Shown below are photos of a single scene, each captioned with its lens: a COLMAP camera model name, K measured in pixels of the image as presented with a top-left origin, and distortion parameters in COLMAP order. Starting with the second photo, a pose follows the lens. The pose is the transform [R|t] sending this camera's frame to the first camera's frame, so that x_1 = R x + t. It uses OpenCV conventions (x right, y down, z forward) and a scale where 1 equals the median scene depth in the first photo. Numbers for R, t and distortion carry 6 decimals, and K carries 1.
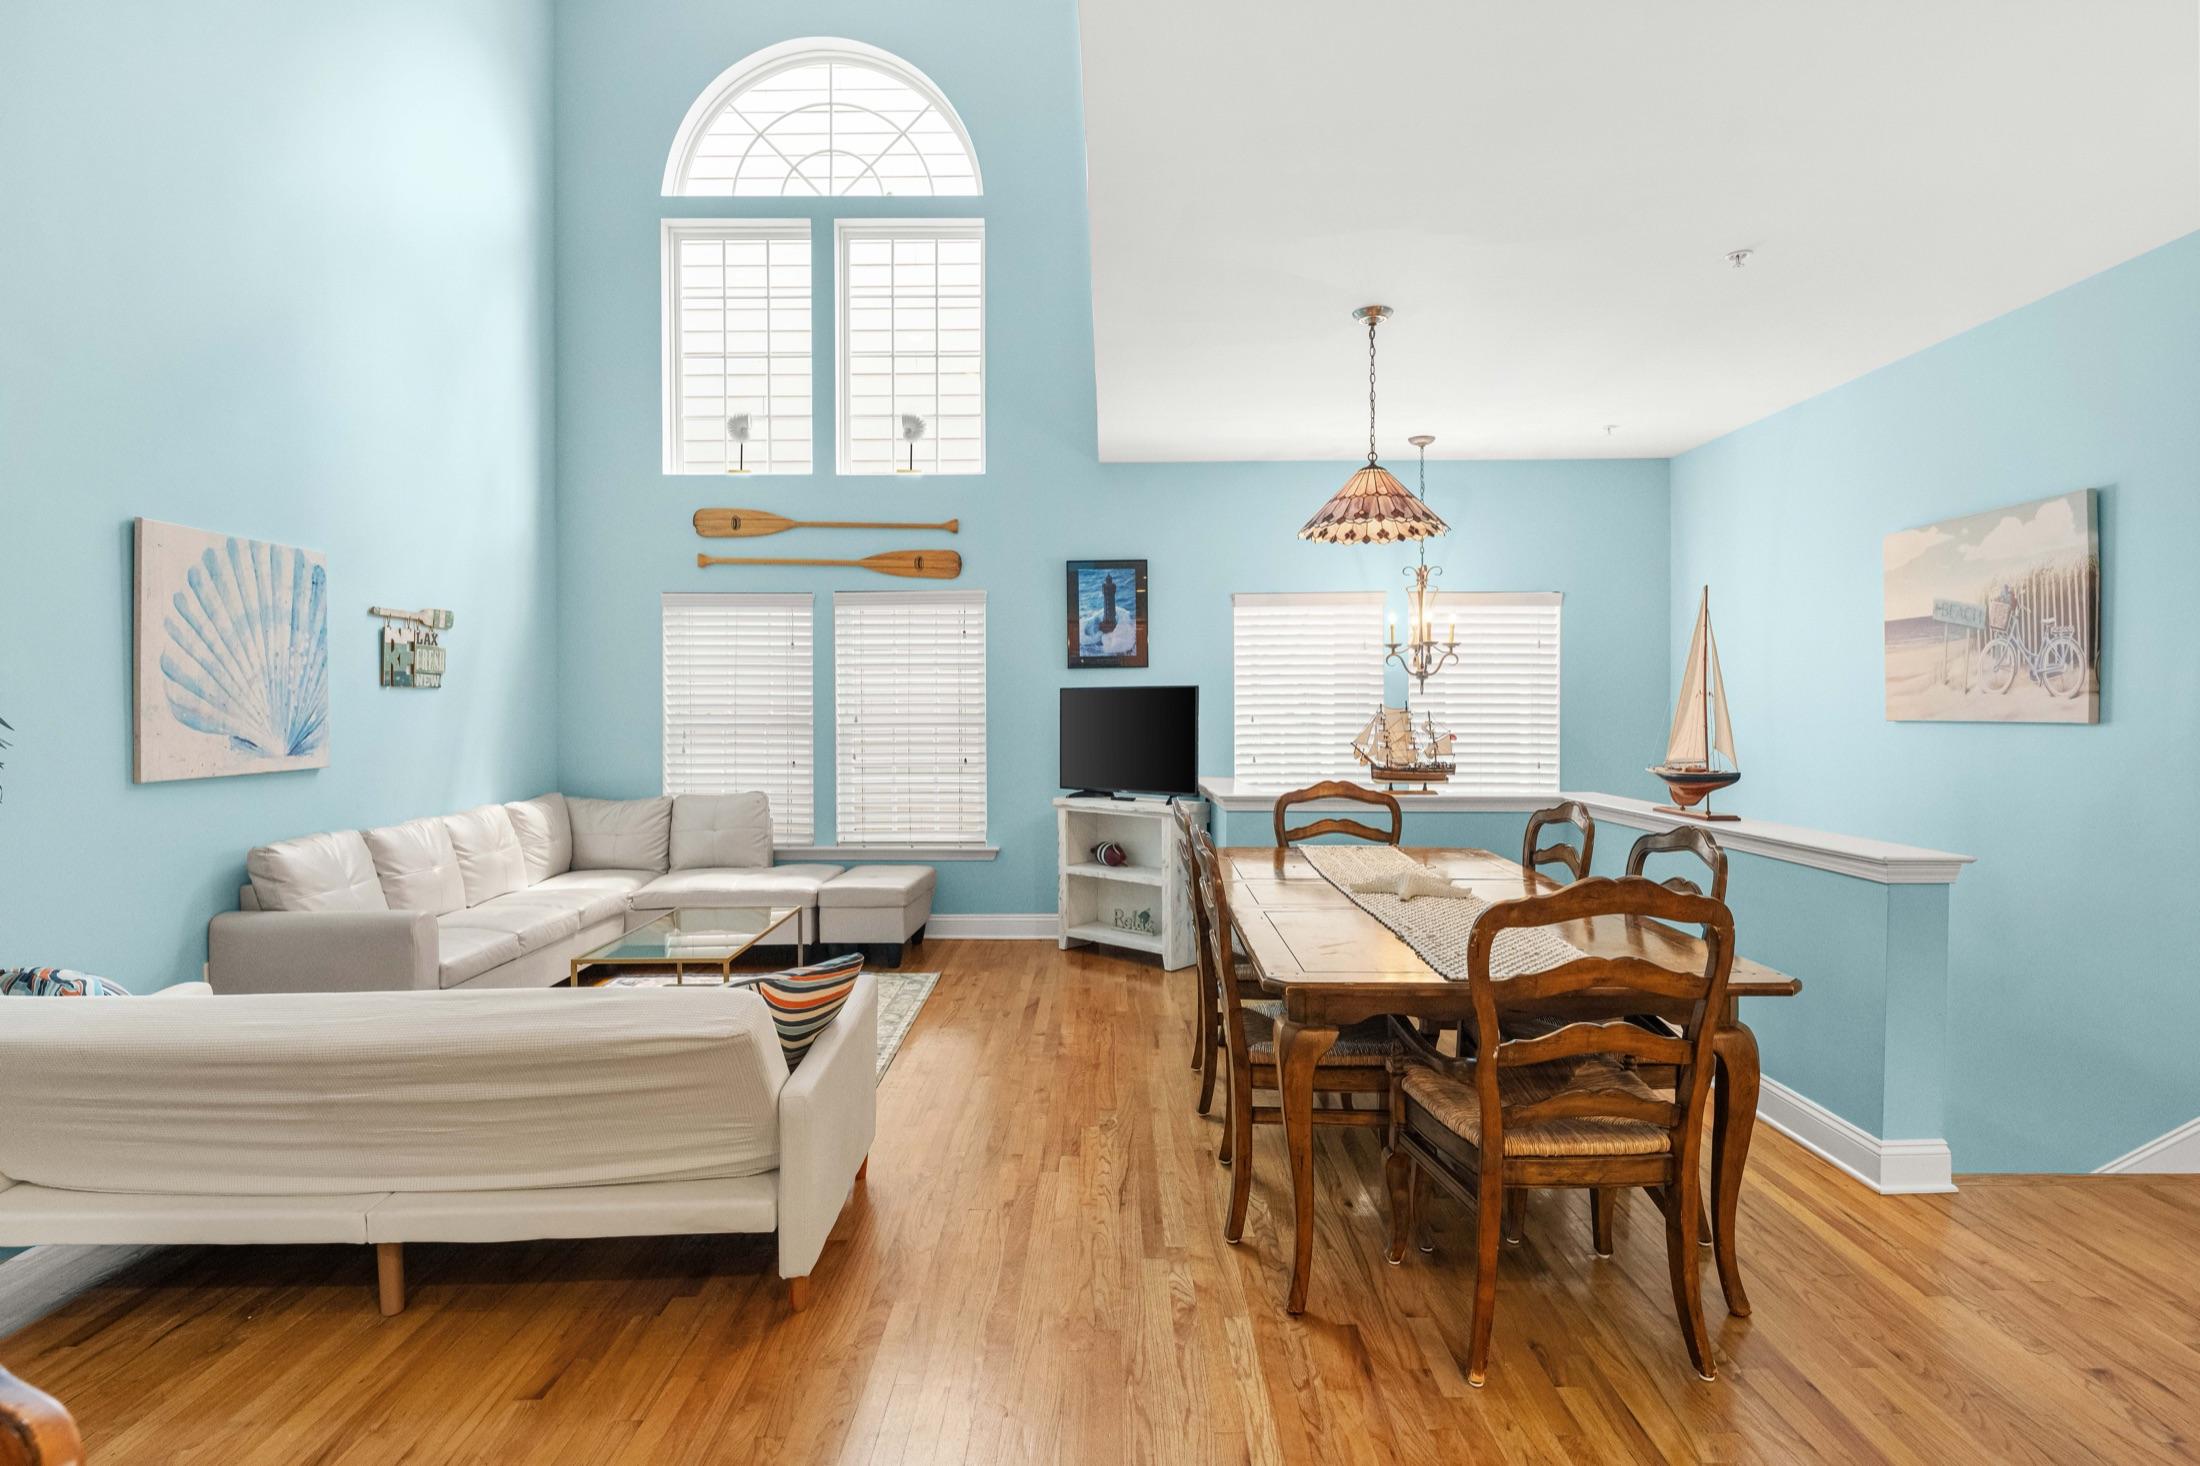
lens RADIAL K [[1153.1, 0, 1104.4], [0, 1153.1, 715.5], [0, 0, 1]] dist [-0.000375, 0.000003]
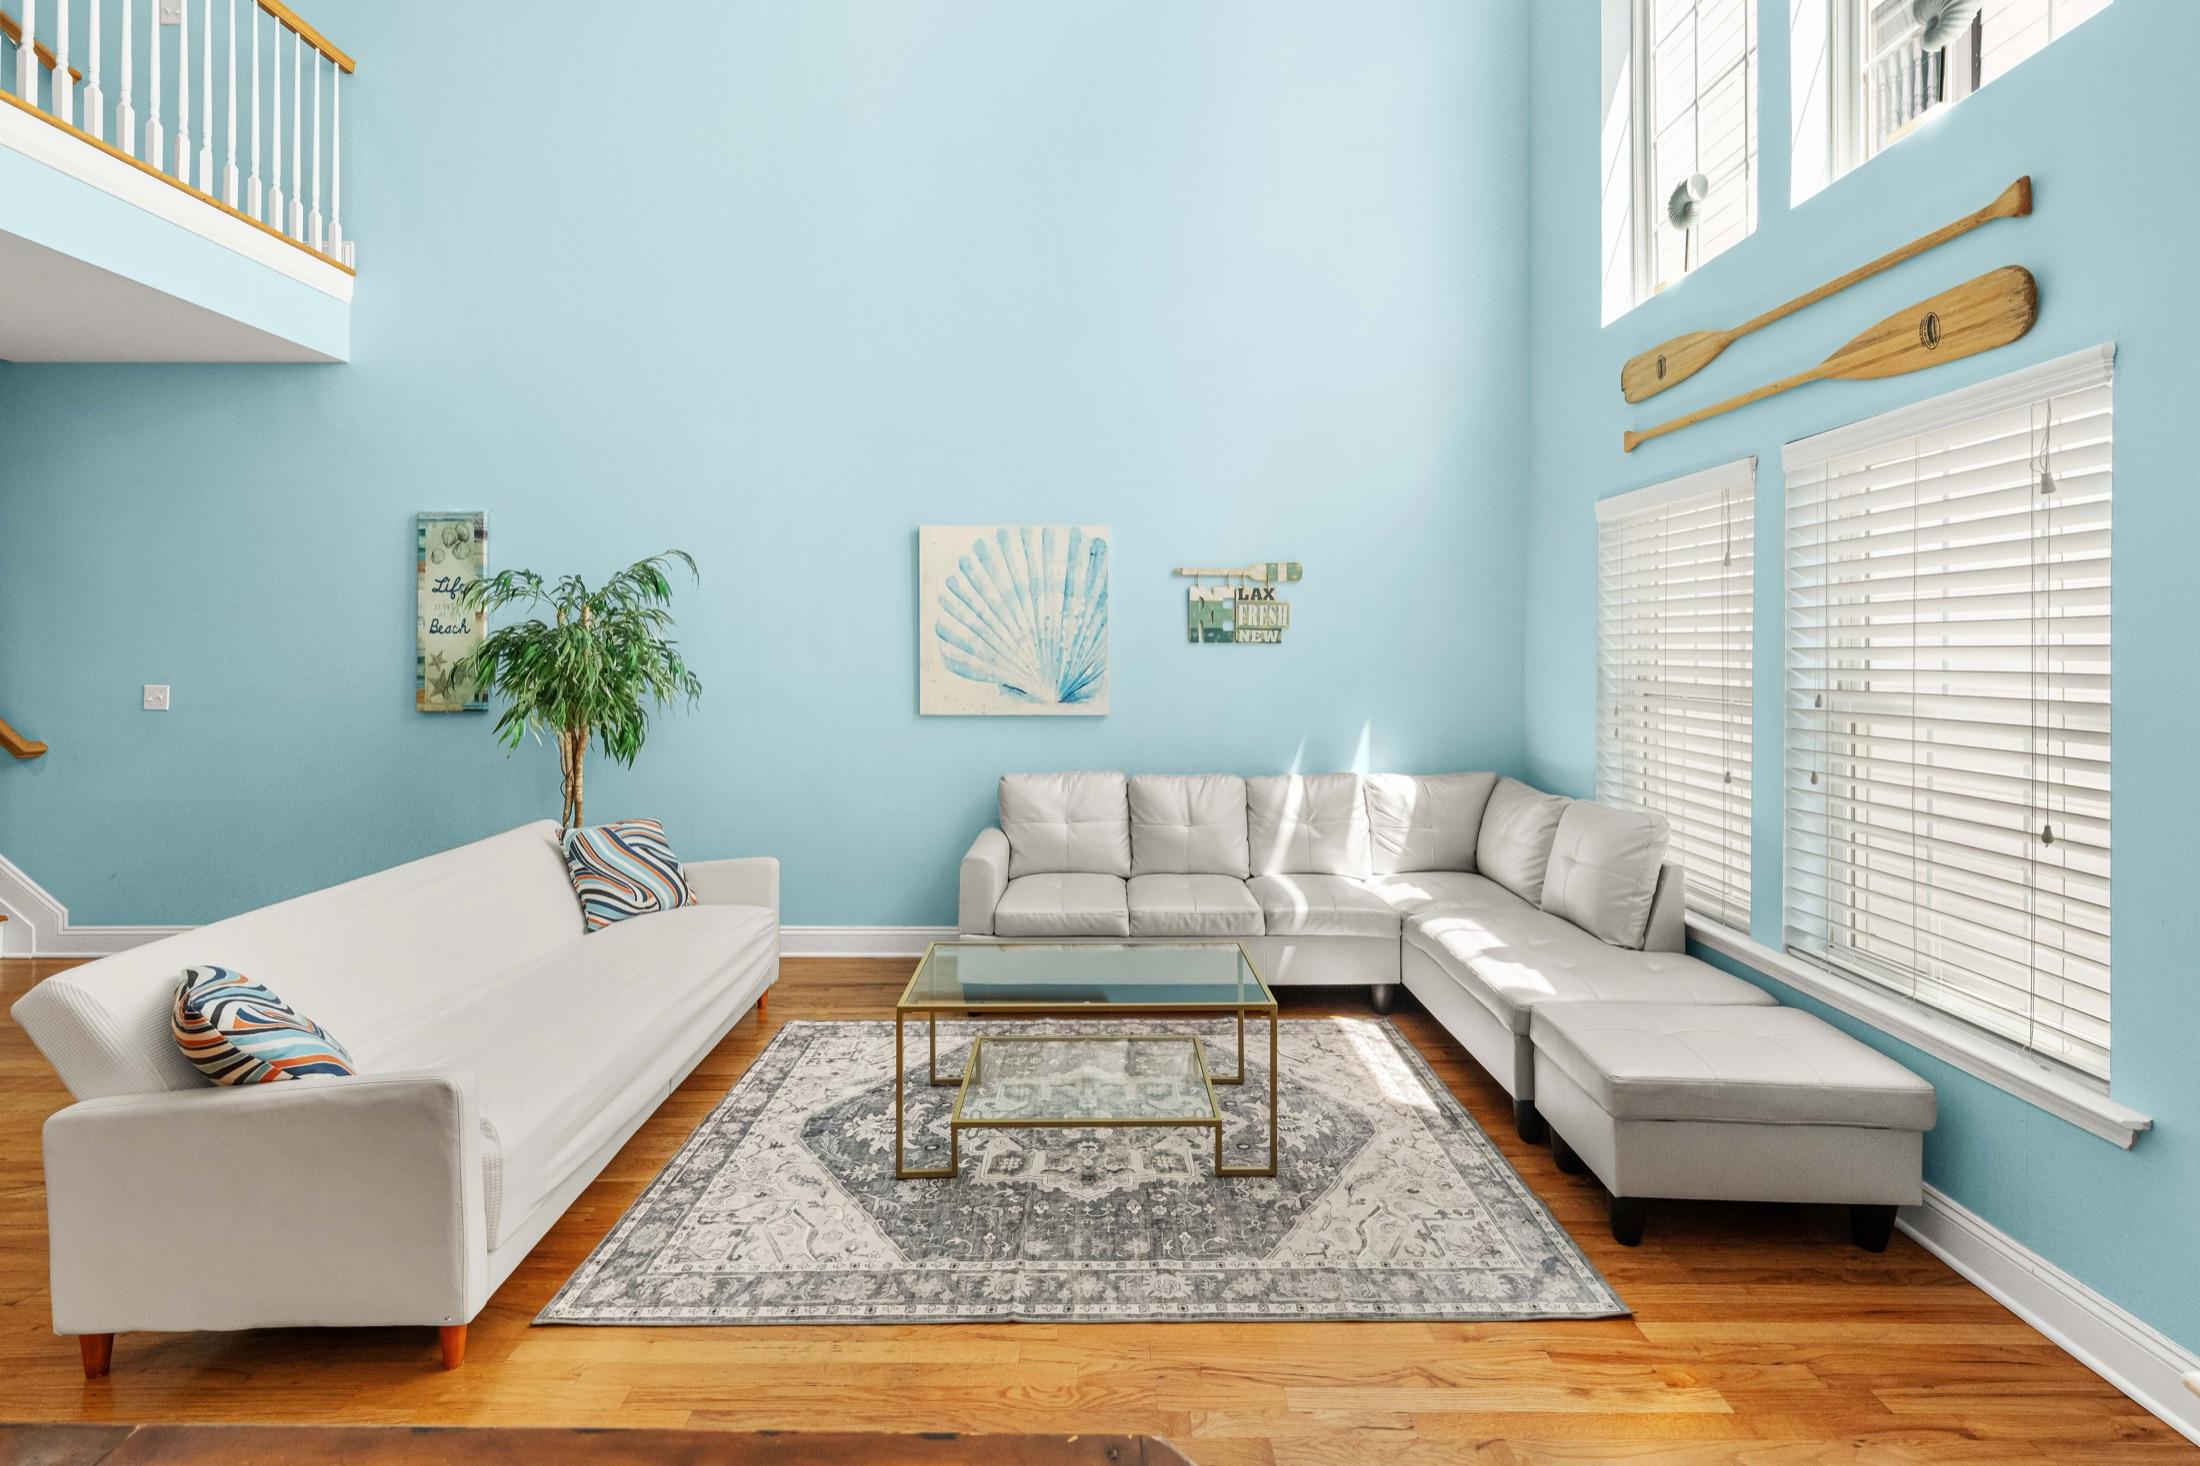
lens RADIAL K [[934.6, 0, 1099.7], [0, 934.6, 661.5], [0, 0, 1]] dist [-0.001248, 0.000178]
pose [[0.001290, 0.014146, -0.999899, 0.248509], [-0.012984, 0.999816, 0.014128, -0.020881], [0.999915, 0.012964, 0.001473, 1.004314]]
